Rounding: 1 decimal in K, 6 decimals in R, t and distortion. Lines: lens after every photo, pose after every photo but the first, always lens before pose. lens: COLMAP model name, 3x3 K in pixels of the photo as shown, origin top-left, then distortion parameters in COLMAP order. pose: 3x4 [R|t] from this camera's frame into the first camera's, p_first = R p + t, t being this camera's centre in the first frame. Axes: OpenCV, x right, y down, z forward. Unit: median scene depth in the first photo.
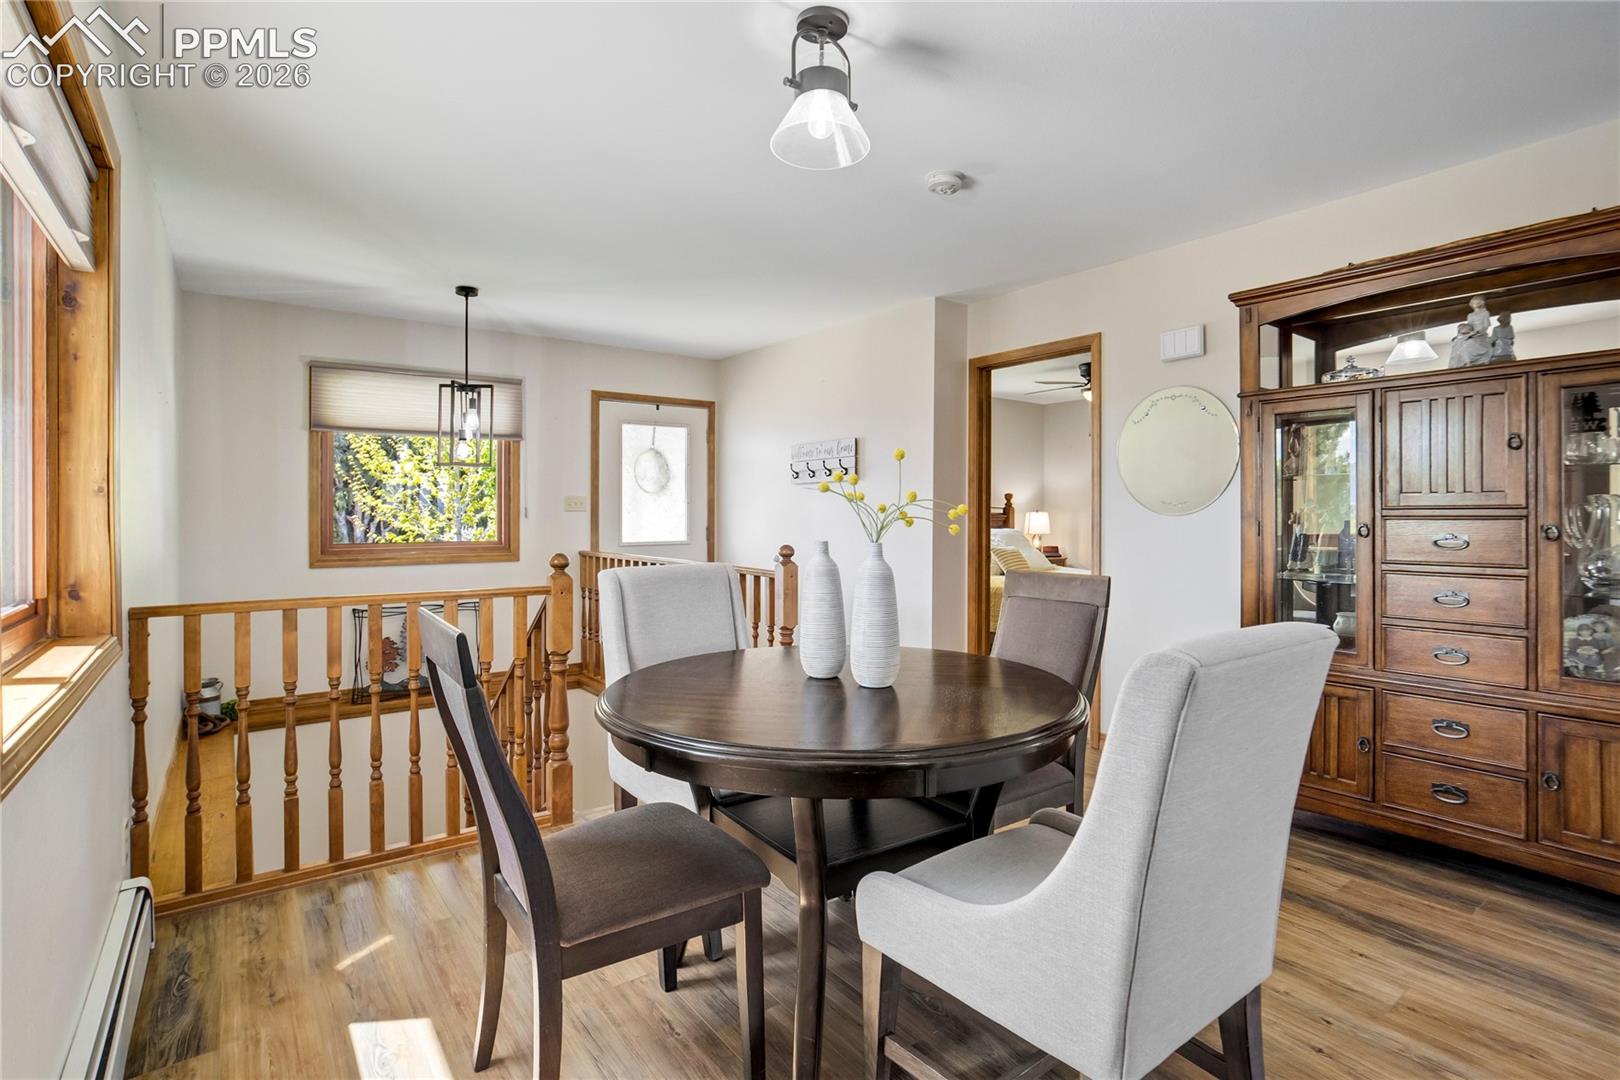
lens RADIAL K [[798.8, 0, 803.9], [0, 798.8, 515.6], [0, 0, 1]] dist [-0.005610, 0.000224]
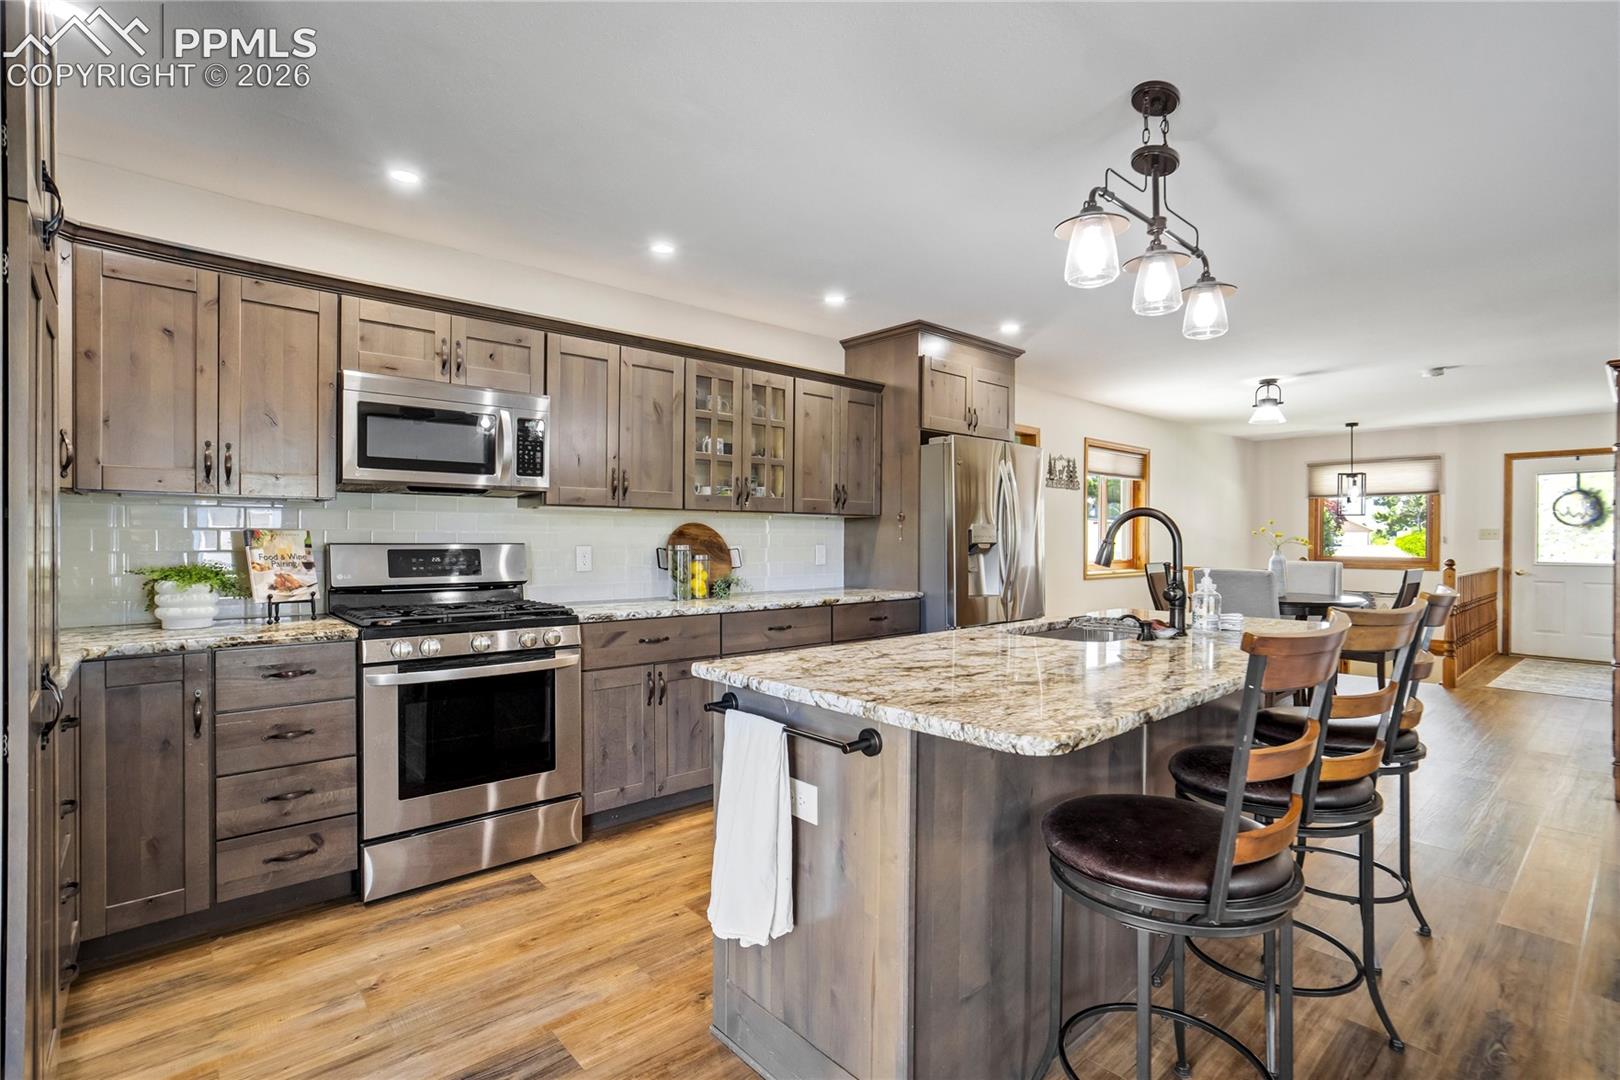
lens RADIAL K [[769.0, 0, 809.0], [0, 769.0, 543.3], [0, 0, 1]] dist [-0.028918, 0.015886]
pose [[0.099402, 0.008113, -0.995014, 0.949025], [-0.005877, 0.999954, 0.007566, -0.001537], [0.995030, 0.005095, 0.099445, -0.357113]]
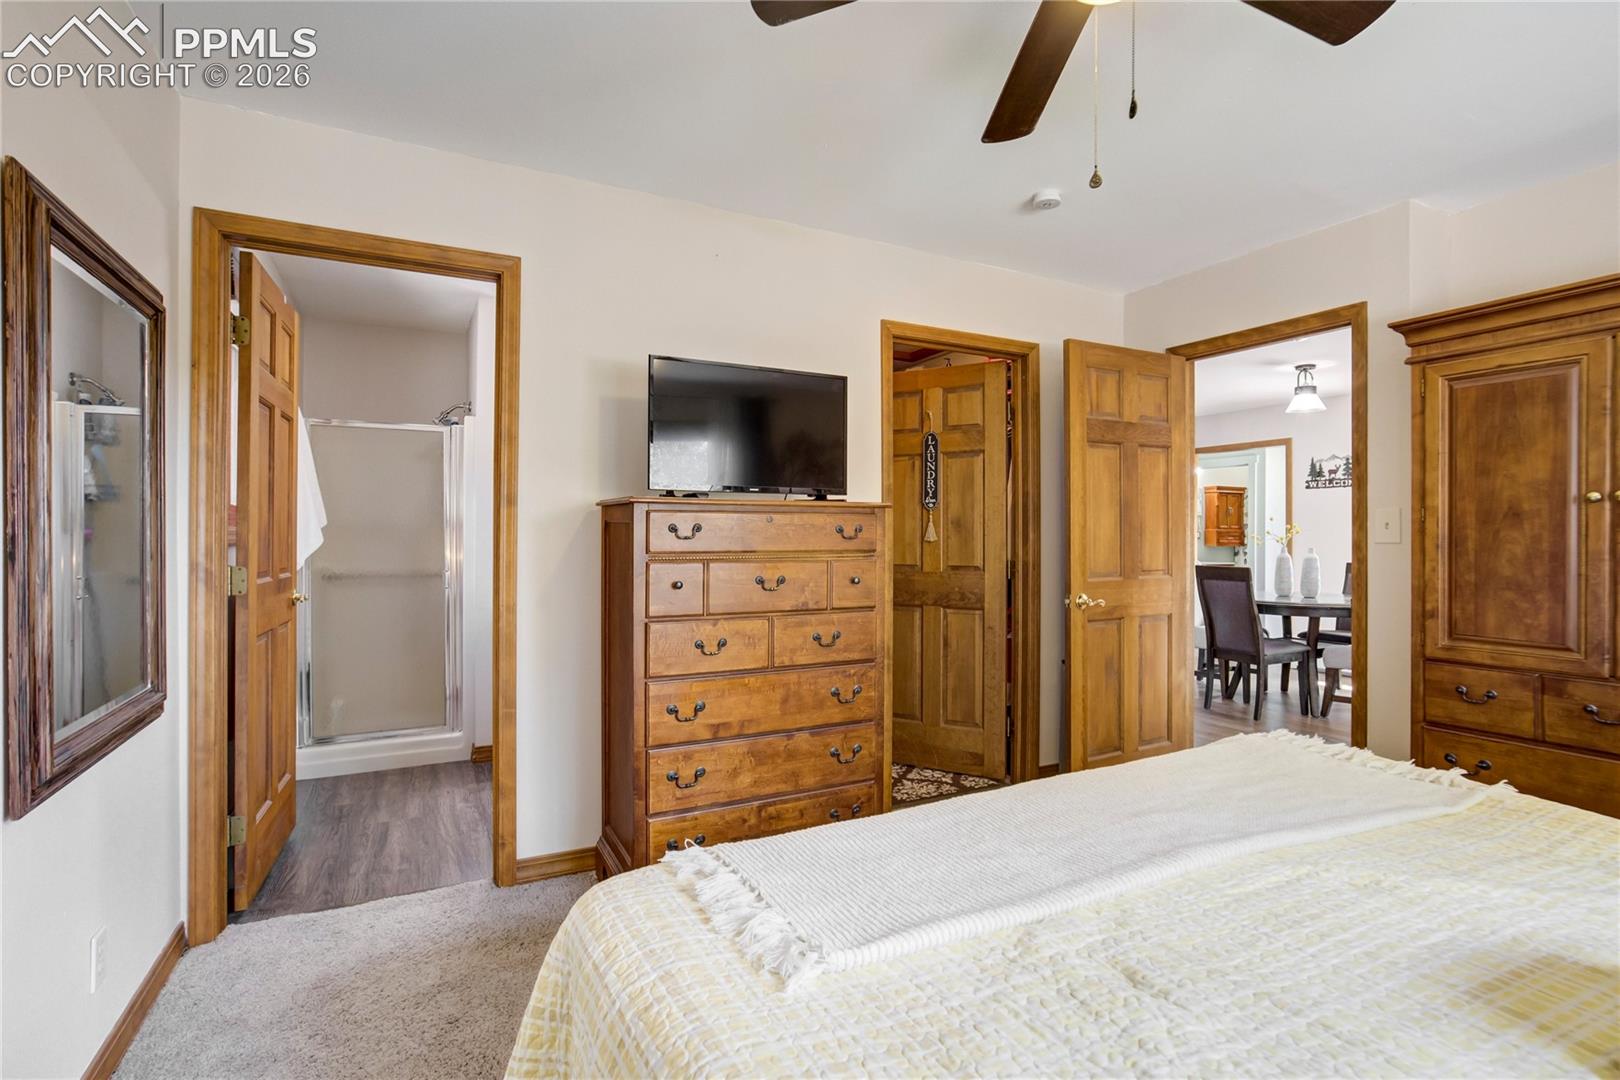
lens RADIAL K [[769.0, 0, 810.8], [0, 769.0, 541.8], [0, 0, 1]] dist [-0.028918, 0.015886]
pose [[-0.989484, -0.001395, 0.144633, 0.469078], [-0.000224, 0.999967, 0.008111, -0.004682], [-0.144640, 0.007993, -0.989452, 1.338465]]
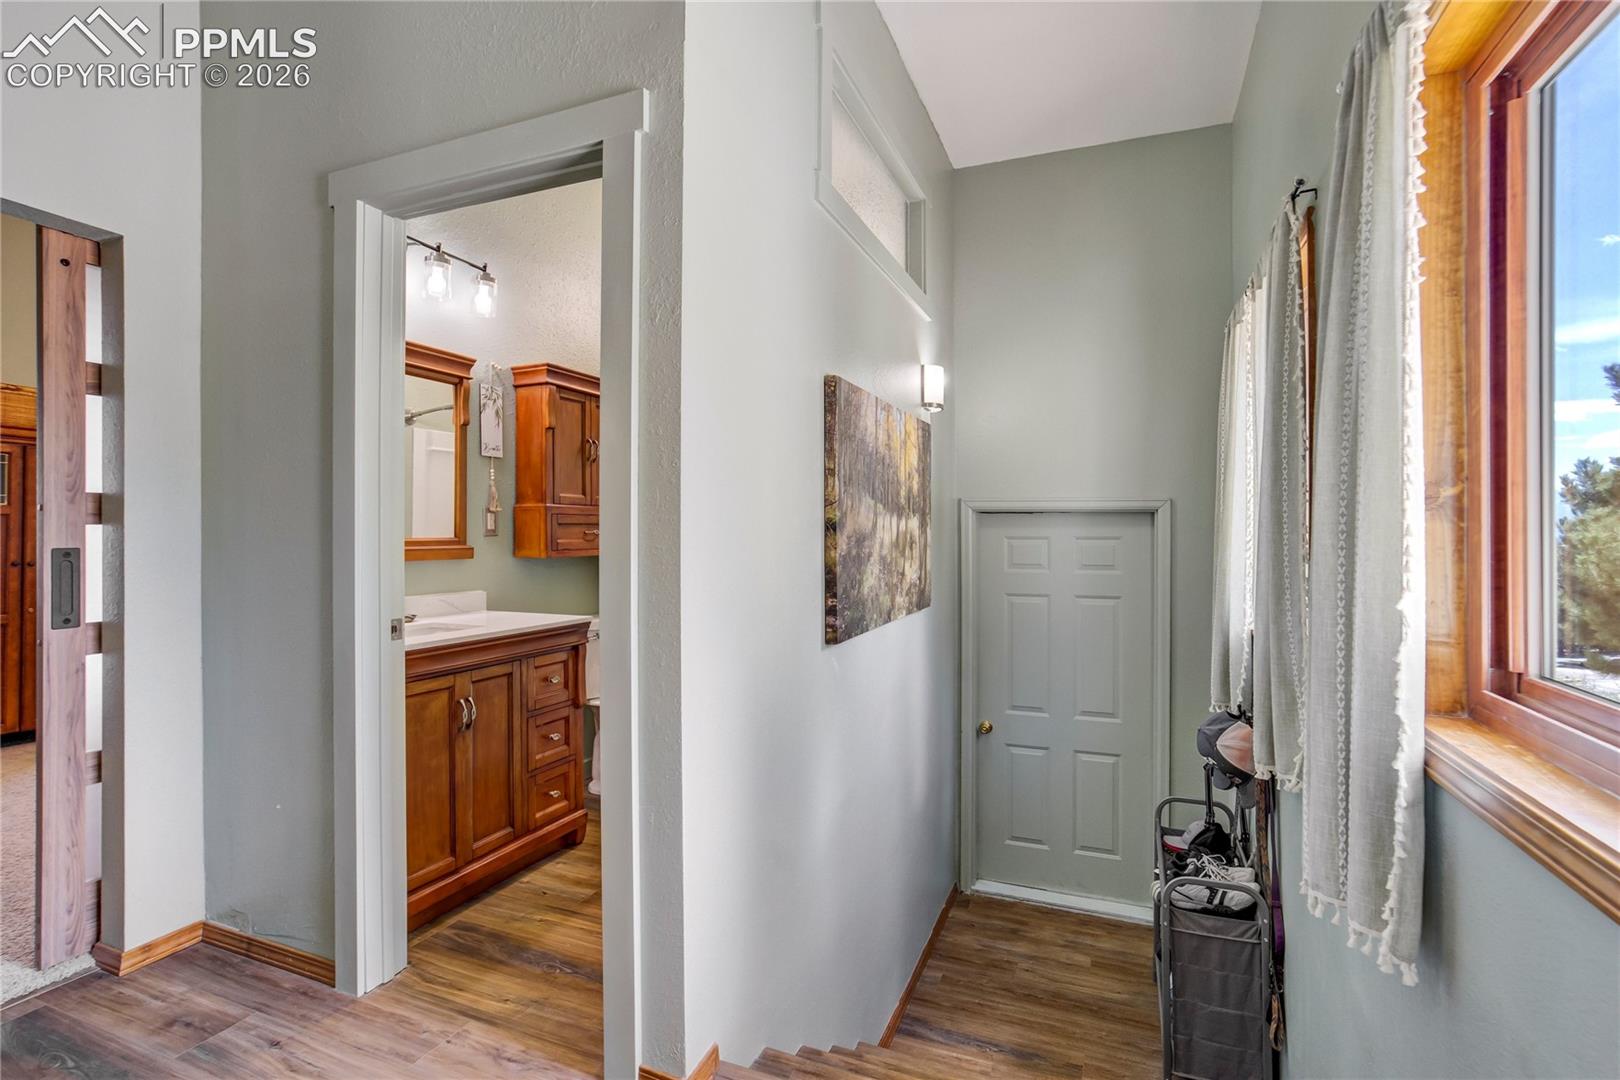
lens RADIAL K [[769.0, 0, 802.9], [0, 769.0, 527.2], [0, 0, 1]] dist [-0.028918, 0.015886]
pose [[-0.857917, -0.002391, -0.513783, -0.076136], [-0.002811, 0.999996, 0.000040, -0.001071], [0.513781, 0.001479, -0.857920, 0.032654]]
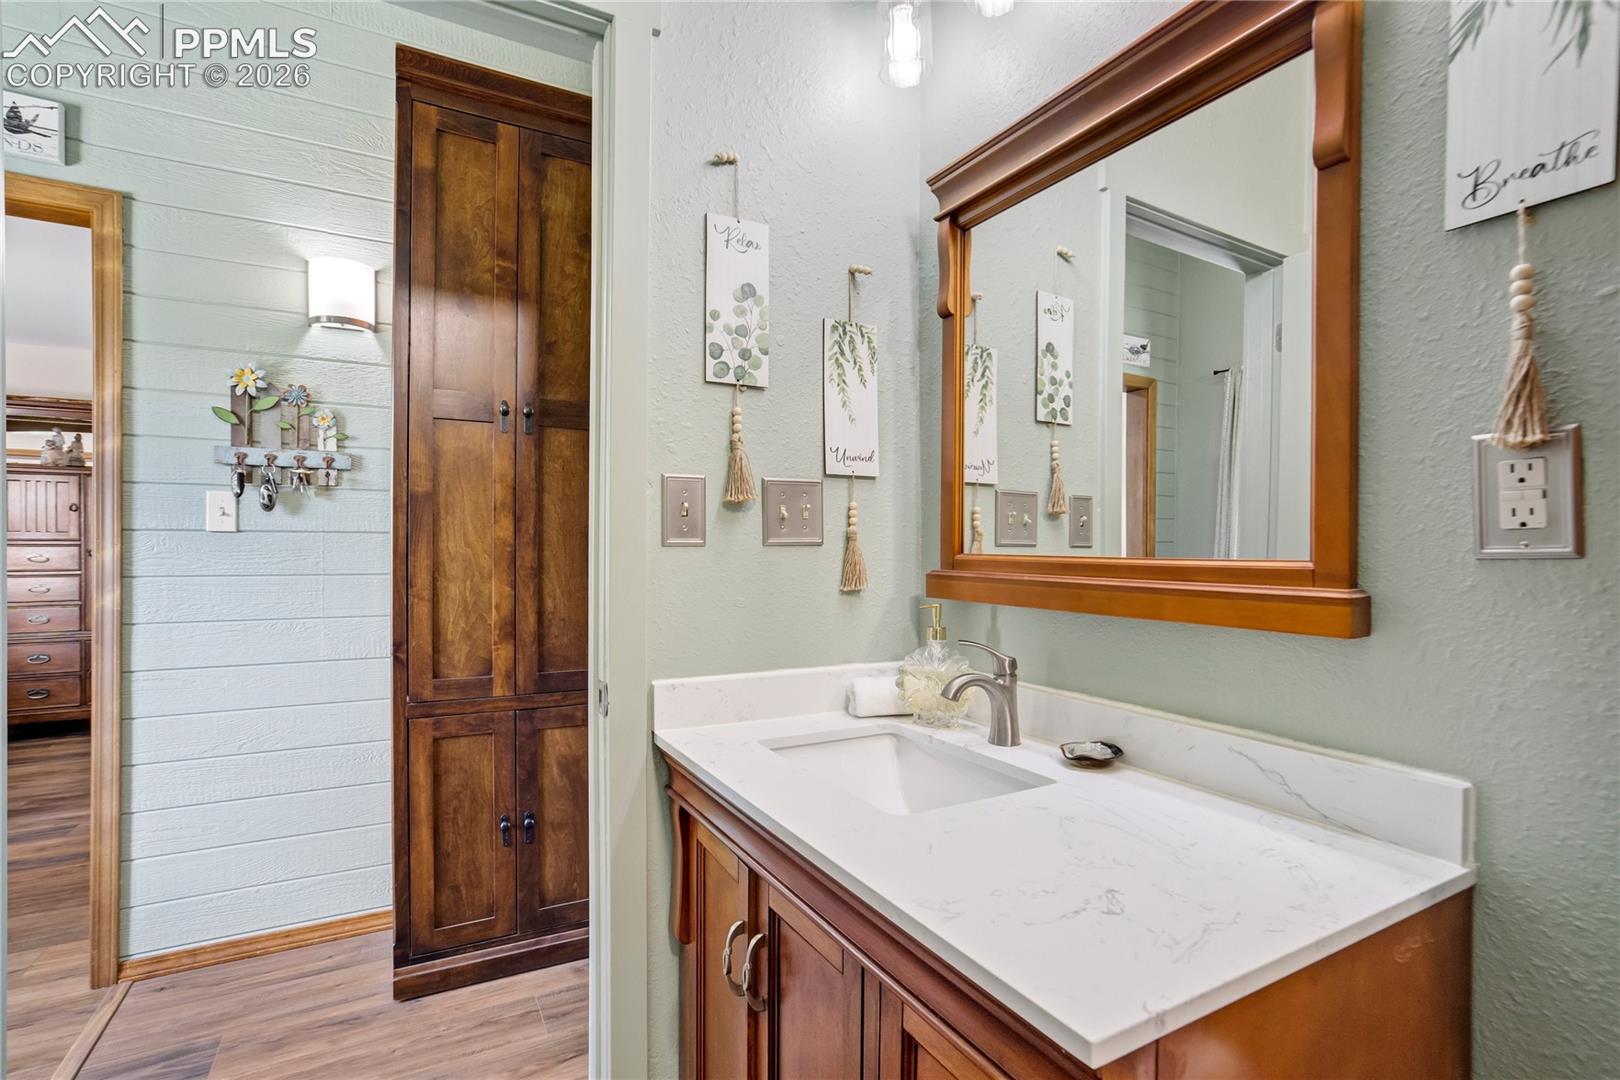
lens RADIAL K [[769.0, 0, 795.0], [0, 769.0, 543.3], [0, 0, 1]] dist [-0.028918, 0.015886]
pose [[0.144250, 0.002685, 0.989538, -0.323523], [0.002939, 0.999991, -0.003142, 0.003707], [-0.989537, 0.003361, 0.144241, -0.472739]]
